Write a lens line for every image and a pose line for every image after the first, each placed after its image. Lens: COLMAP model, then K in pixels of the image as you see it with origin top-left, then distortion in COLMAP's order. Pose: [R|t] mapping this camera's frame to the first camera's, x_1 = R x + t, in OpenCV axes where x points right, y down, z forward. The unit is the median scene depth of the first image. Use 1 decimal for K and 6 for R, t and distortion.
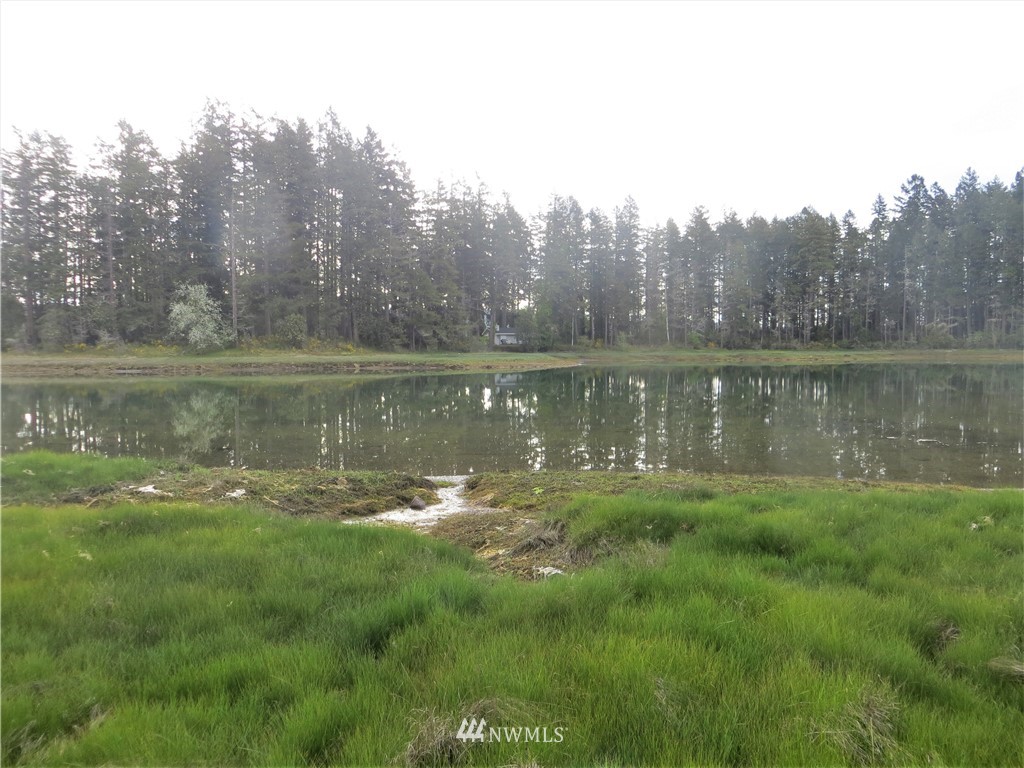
lens RADIAL K [[773.1, 0, 512.0], [0, 773.1, 384.0], [0, 0, 1]] dist [-0.010540, -0.005644]
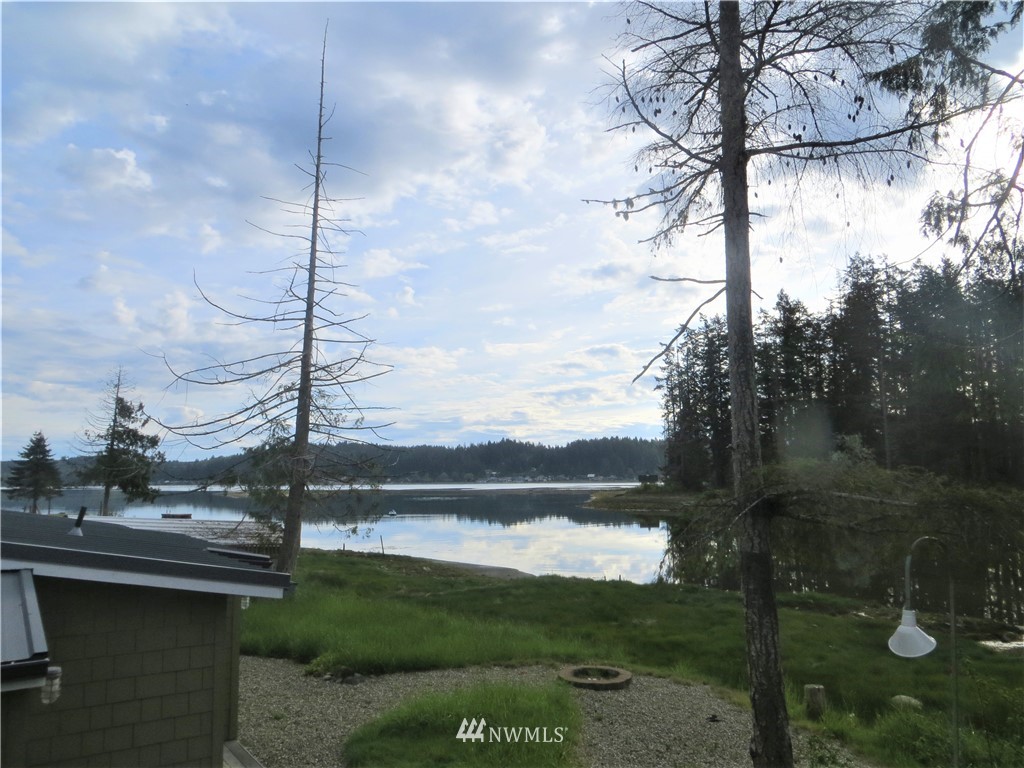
lens RADIAL K [[769.2, 0, 508.1], [0, 769.2, 383.2], [0, 0, 1]] dist [-0.011868, -0.001051]
pose [[0.695986, -0.091424, -0.712211, 0.042309], [-0.028108, 0.987632, -0.154247, -0.014189], [0.717505, 0.127372, 0.684809, -0.123841]]
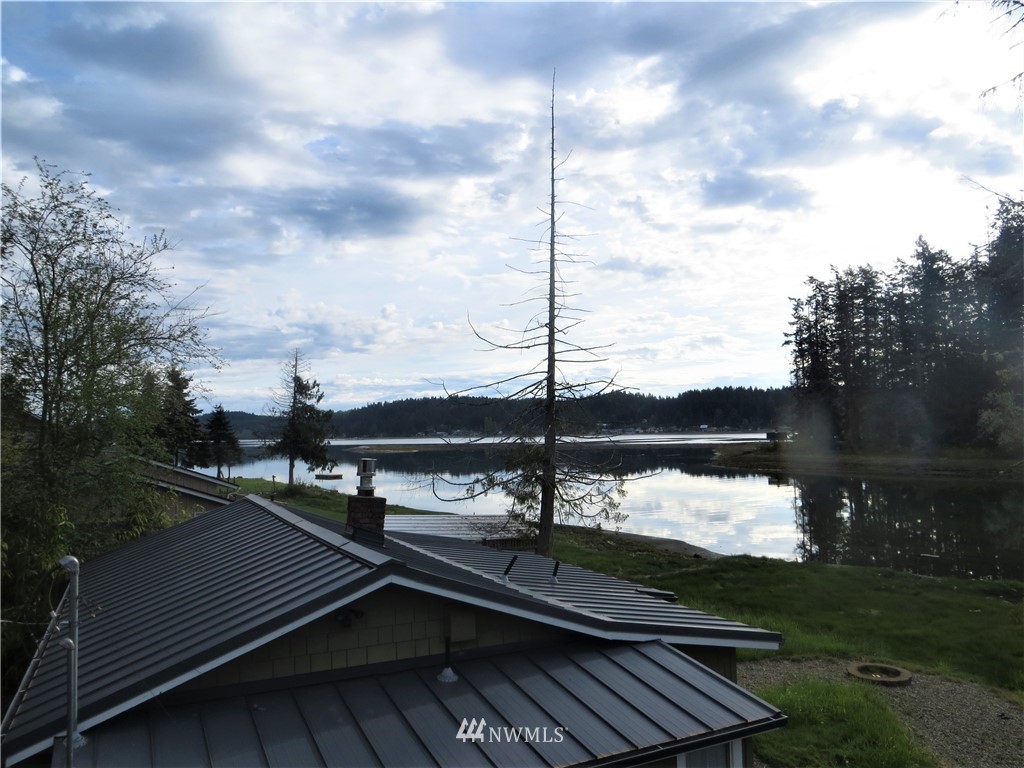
lens RADIAL K [[769.2, 0, 508.1], [0, 769.2, 383.2], [0, 0, 1]] dist [-0.011868, -0.001051]
pose [[0.589103, -0.057365, -0.806019, 0.041705], [-0.023573, 0.995832, -0.088103, -0.027255], [0.807714, 0.070902, 0.585295, -0.168570]]
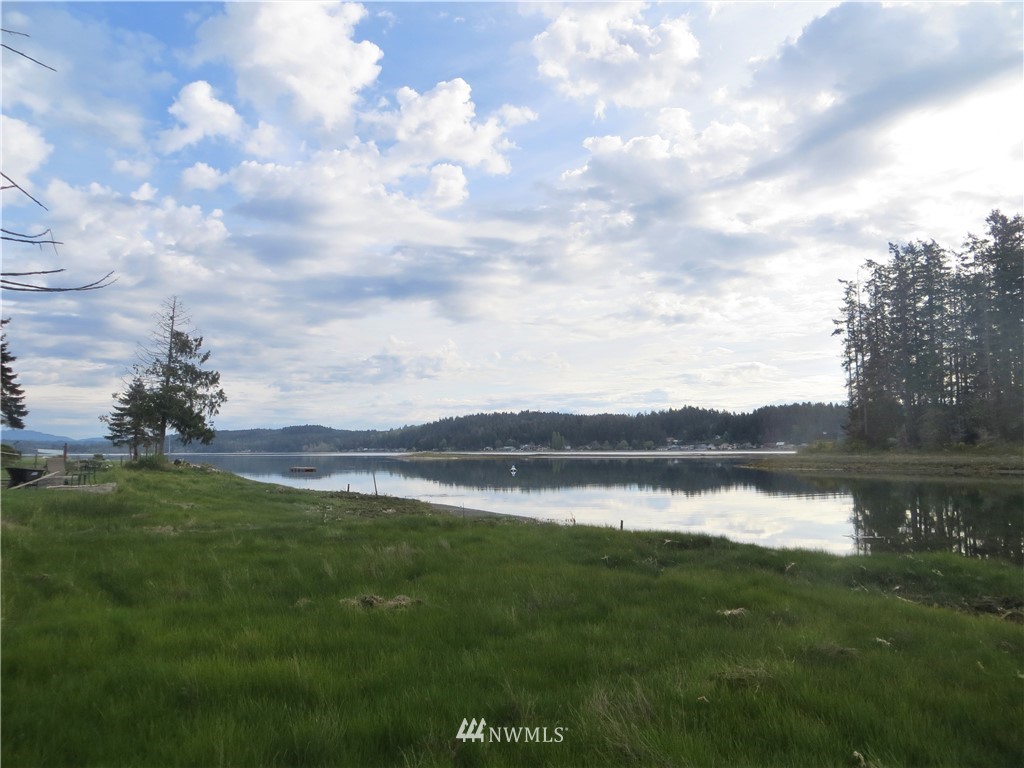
lens RADIAL K [[769.2, 0, 508.1], [0, 769.2, 383.2], [0, 0, 1]] dist [-0.011868, -0.001051]
pose [[0.507873, -0.072605, -0.858367, -0.002867], [-0.038624, 0.993520, -0.106890, -0.000292], [0.860566, 0.087440, 0.501778, -0.001178]]
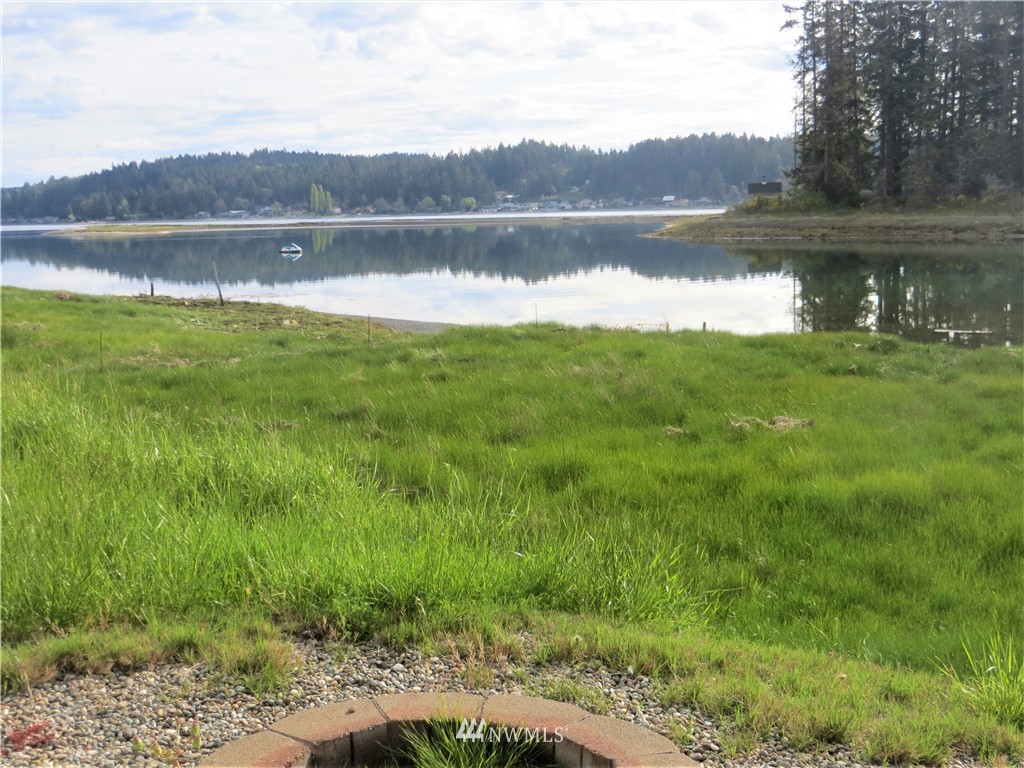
lens RADIAL K [[1245.6, 0, 512.0], [0, 1245.6, 384.0], [0, 0, 1]] dist [-0.008762, -0.030655]
pose [[0.683038, 0.089612, -0.724865, -0.013307], [-0.014025, 0.993871, 0.109652, -0.000895], [0.730248, -0.064730, 0.680108, -0.049408]]
